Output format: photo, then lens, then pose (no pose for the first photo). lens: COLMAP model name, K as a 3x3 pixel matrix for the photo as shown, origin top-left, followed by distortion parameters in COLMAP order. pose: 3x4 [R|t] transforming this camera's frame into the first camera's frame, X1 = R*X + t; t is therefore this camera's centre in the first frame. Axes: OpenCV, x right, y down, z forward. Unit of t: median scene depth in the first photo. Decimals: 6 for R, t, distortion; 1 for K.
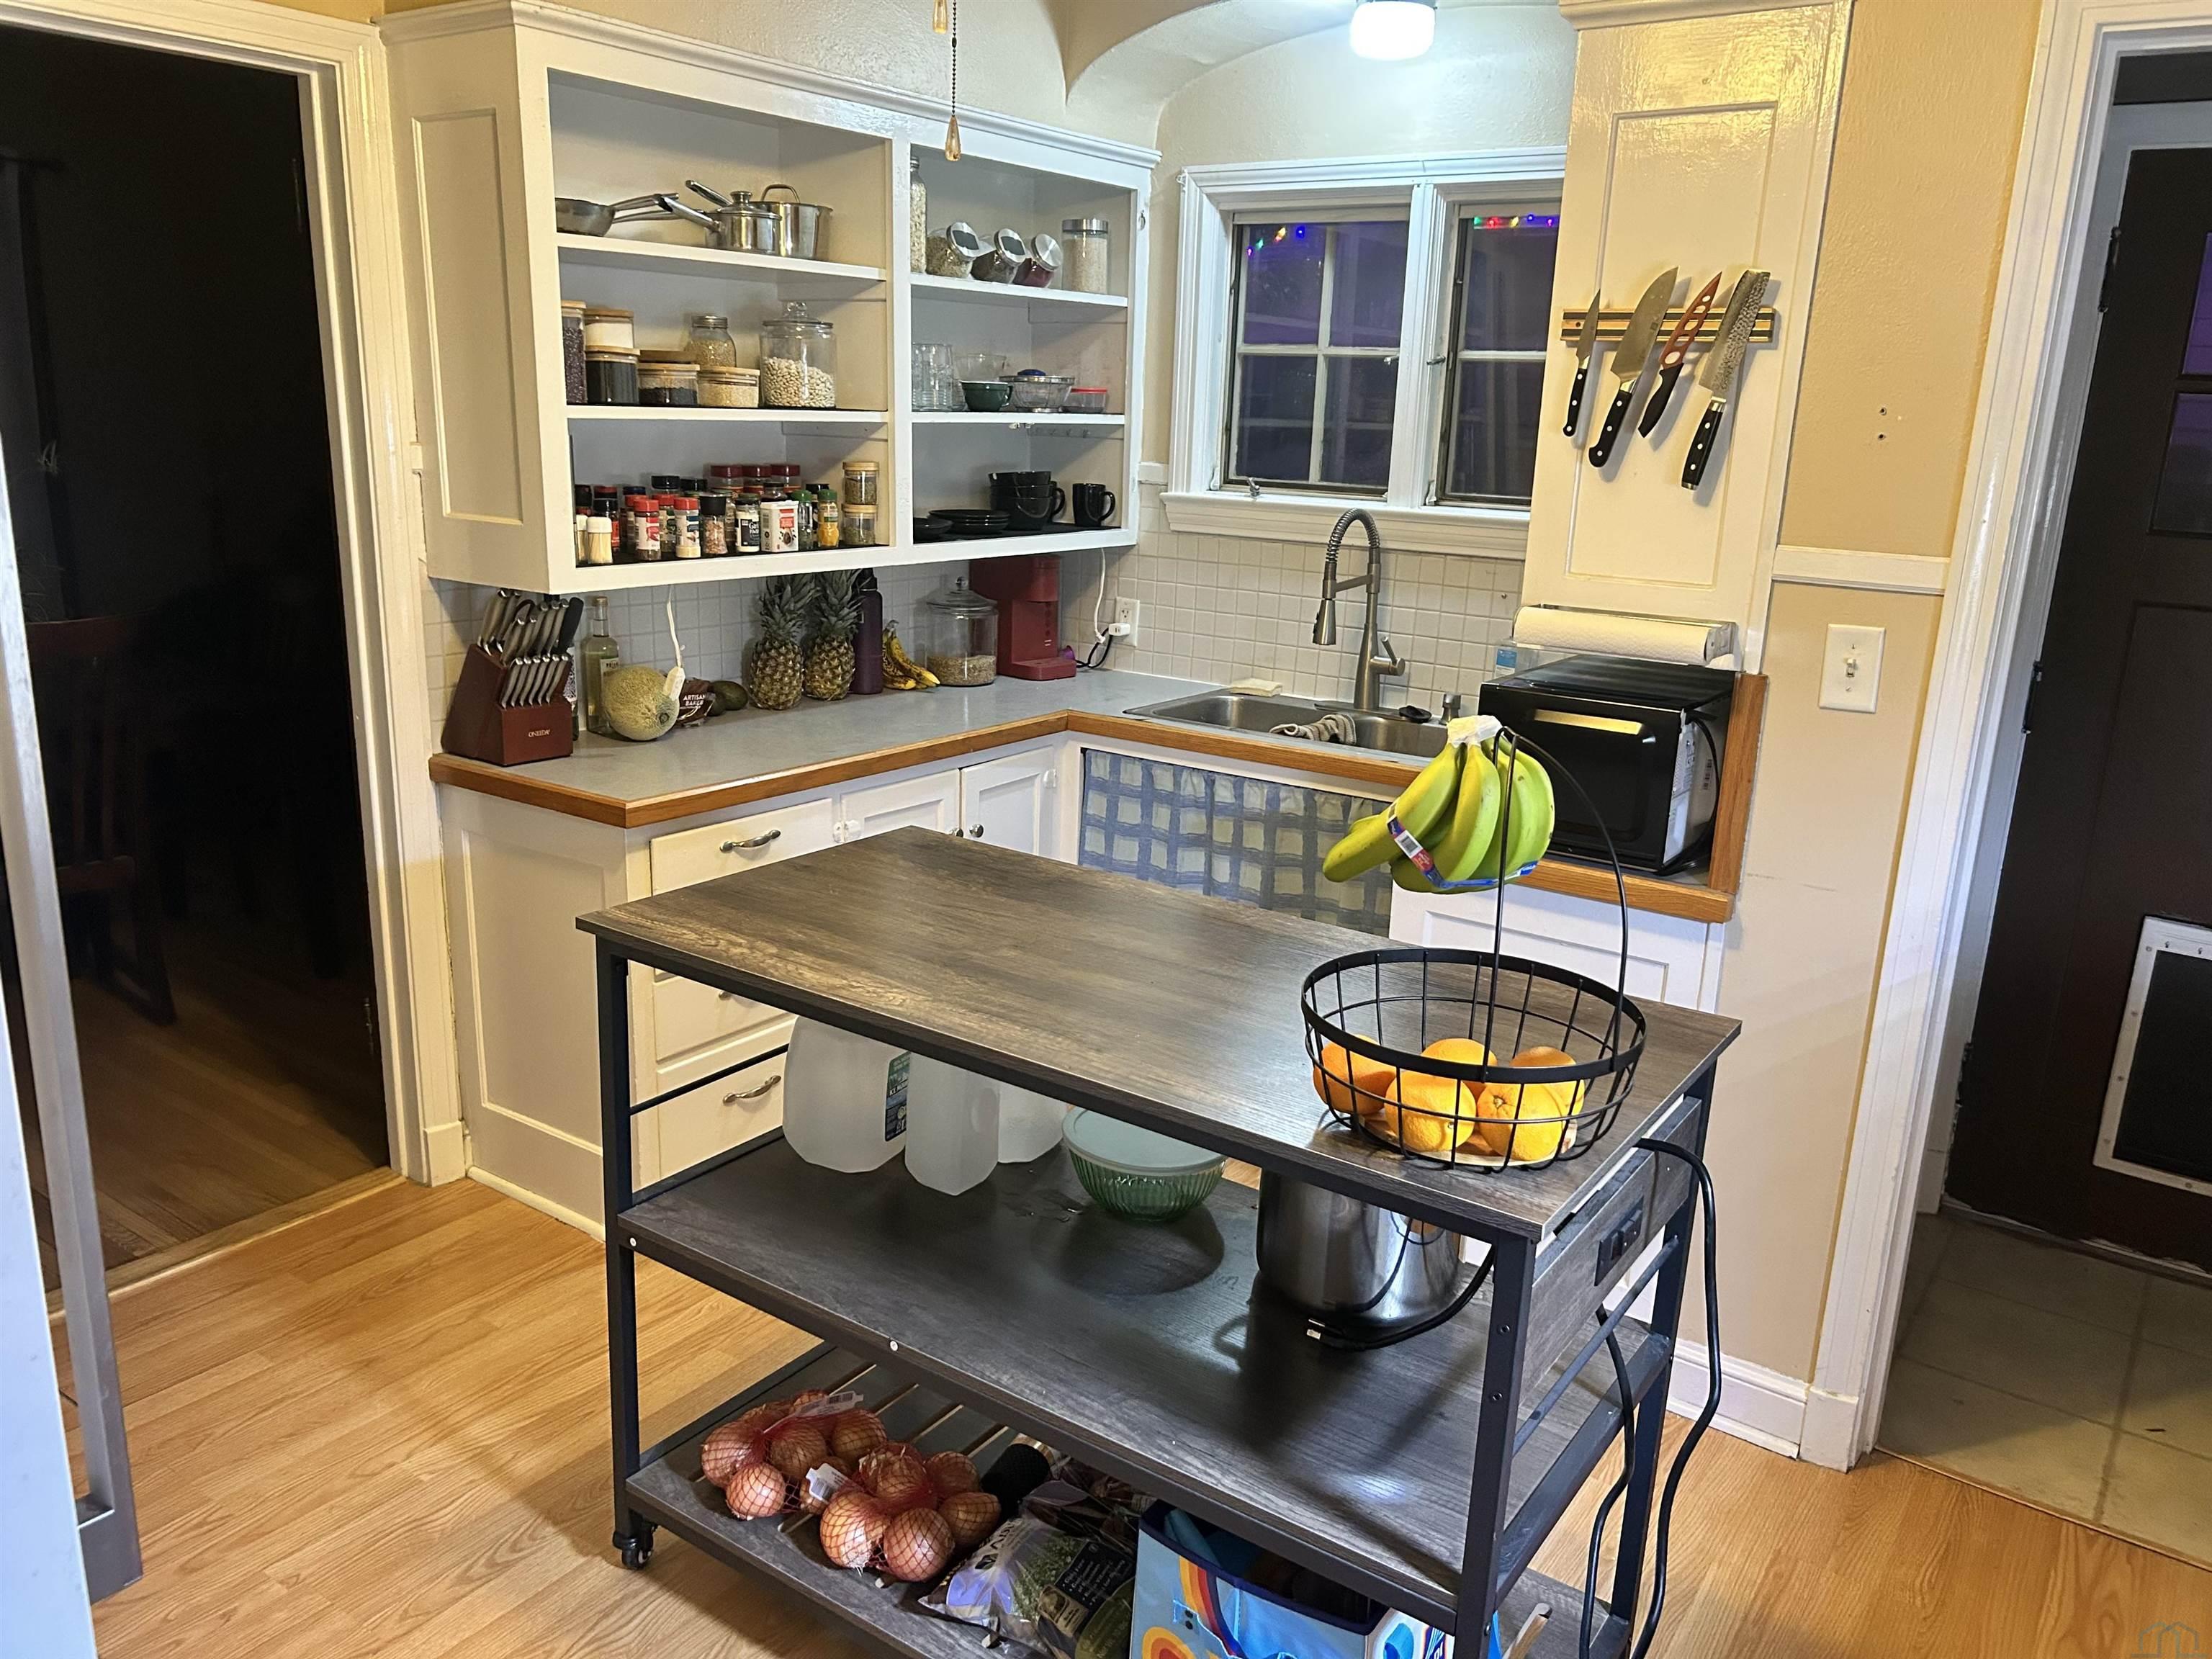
lens RADIAL K [[1652.0, 0, 1092.6], [0, 1652.0, 839.0], [0, 0, 1]] dist [-0.009008, -0.022211]
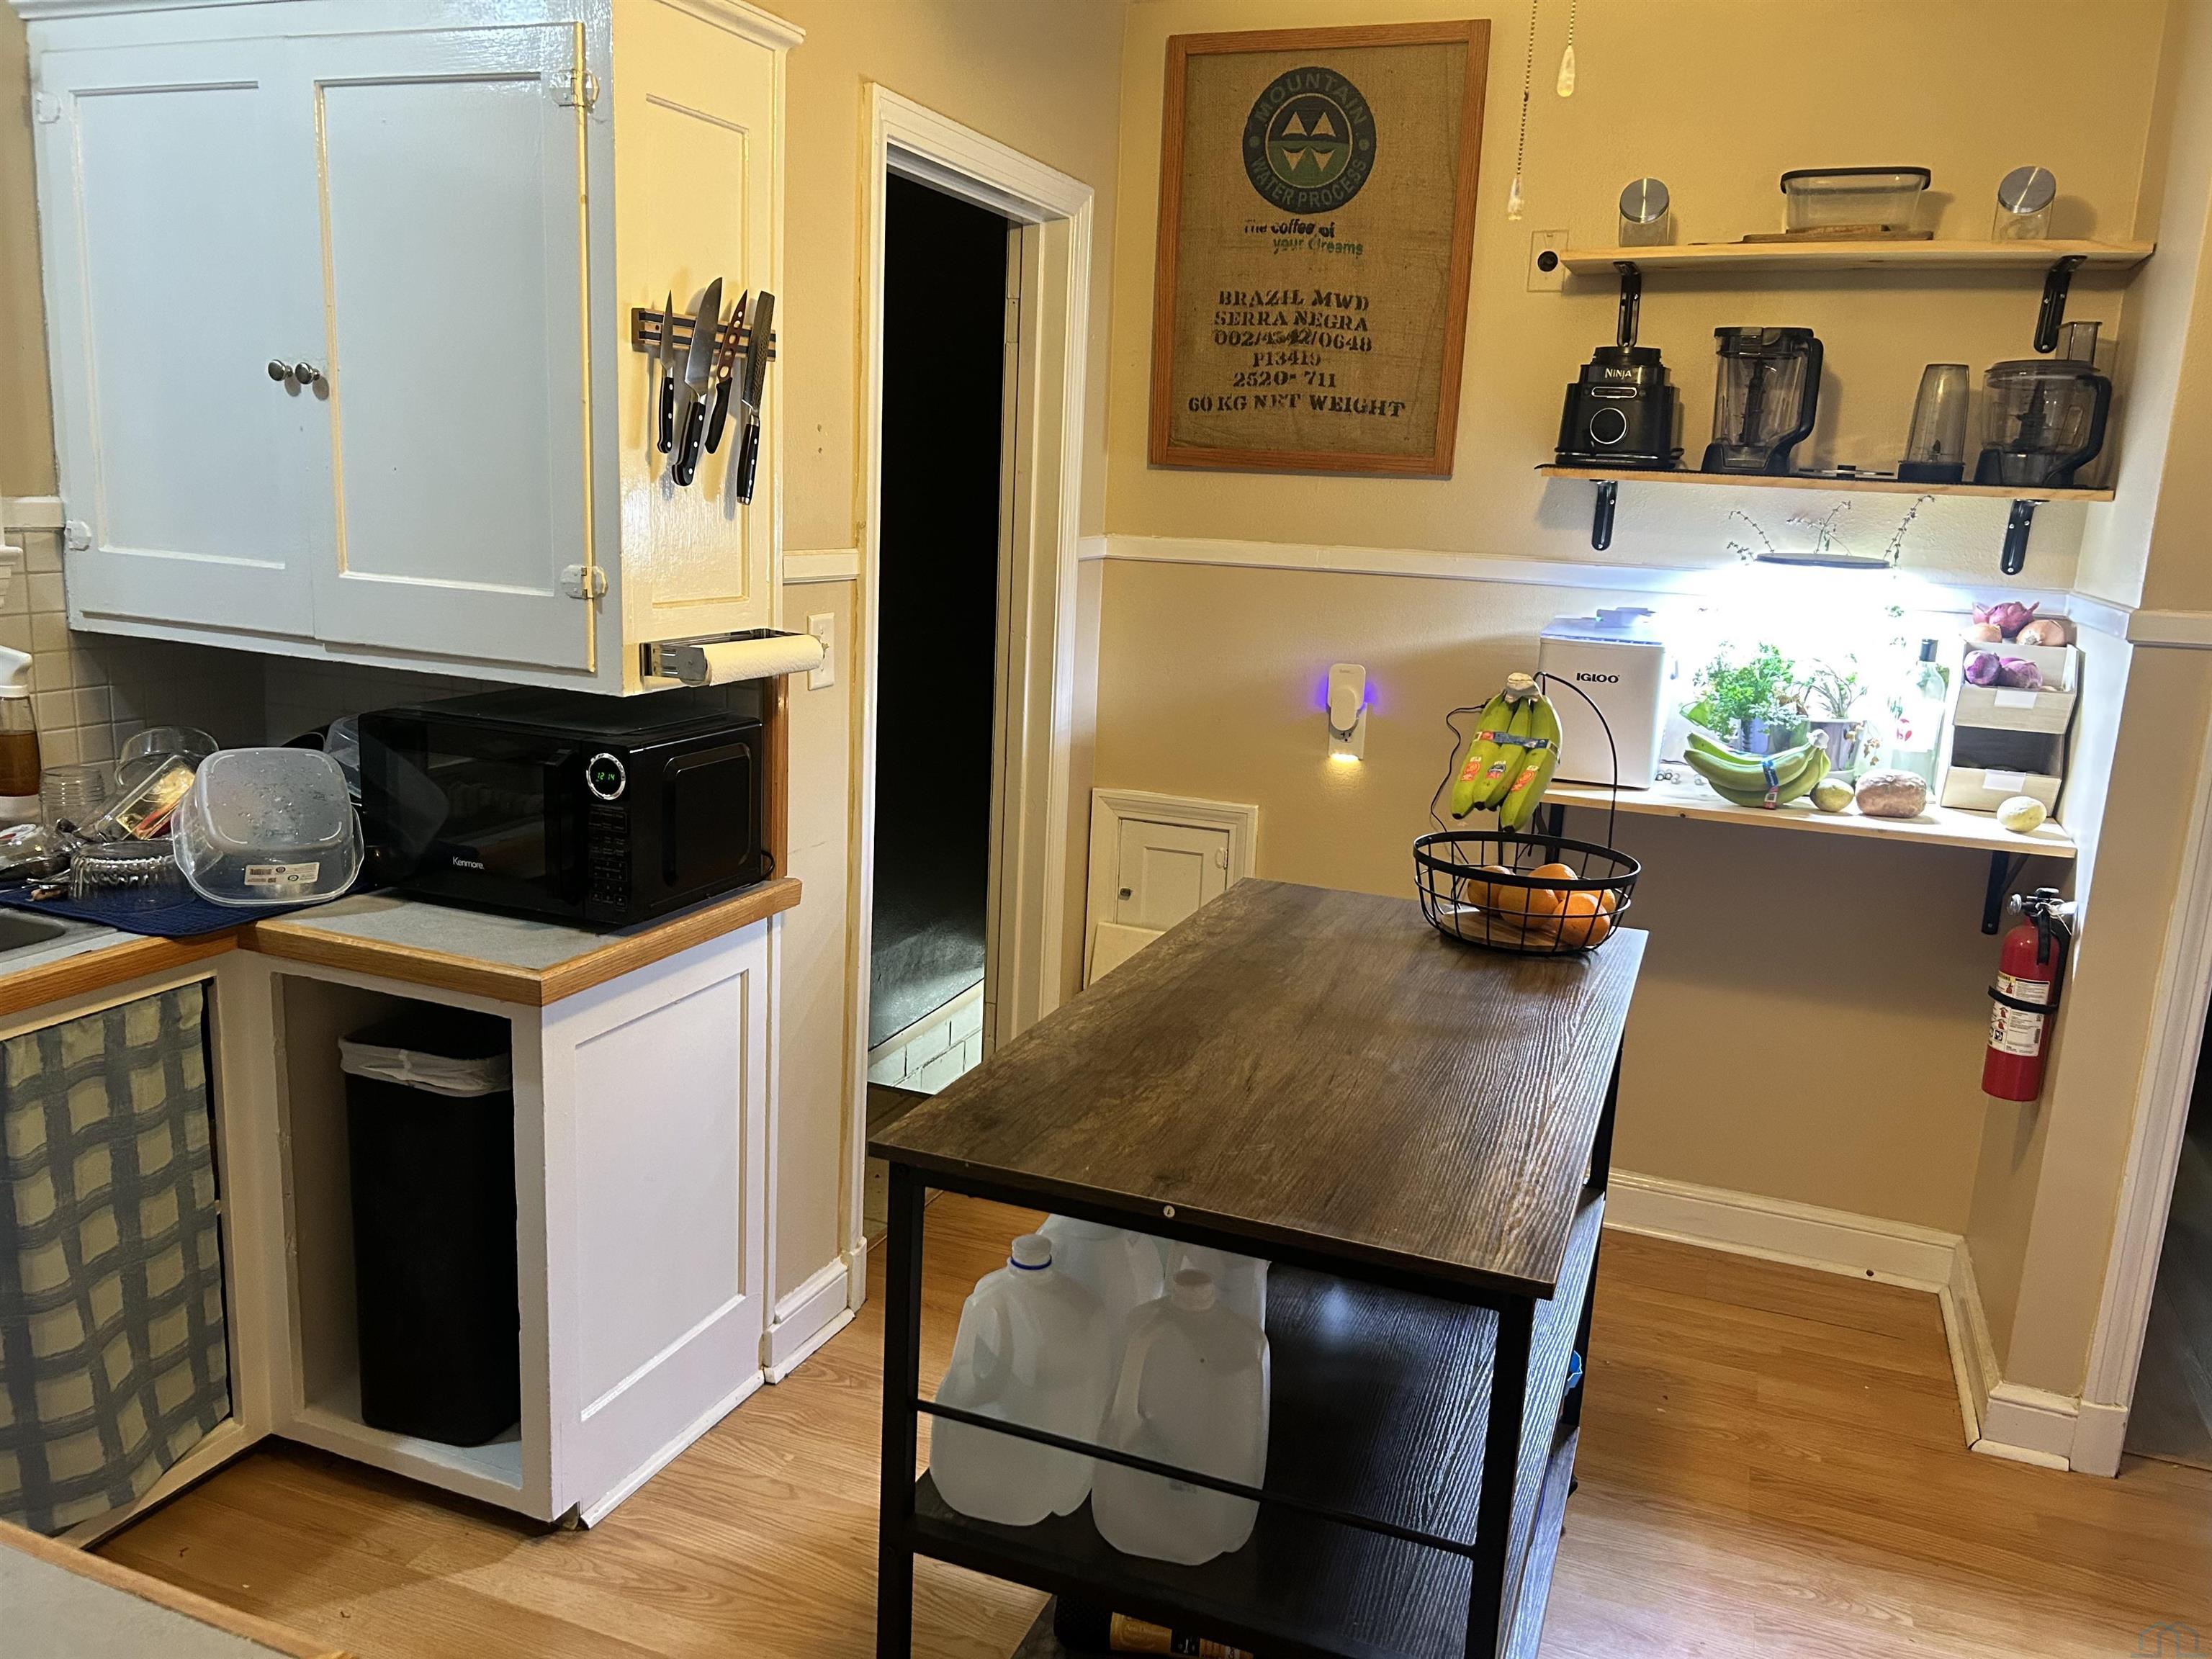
lens RADIAL K [[1652.0, 0, 1106.2], [0, 1652.0, 825.5], [0, 0, 1]] dist [-0.009008, -0.022211]
pose [[-0.238538, -0.243099, 0.940214, -0.729449], [0.198015, 0.935647, 0.292156, -0.299339], [-0.950731, 0.255867, -0.175050, 1.090146]]
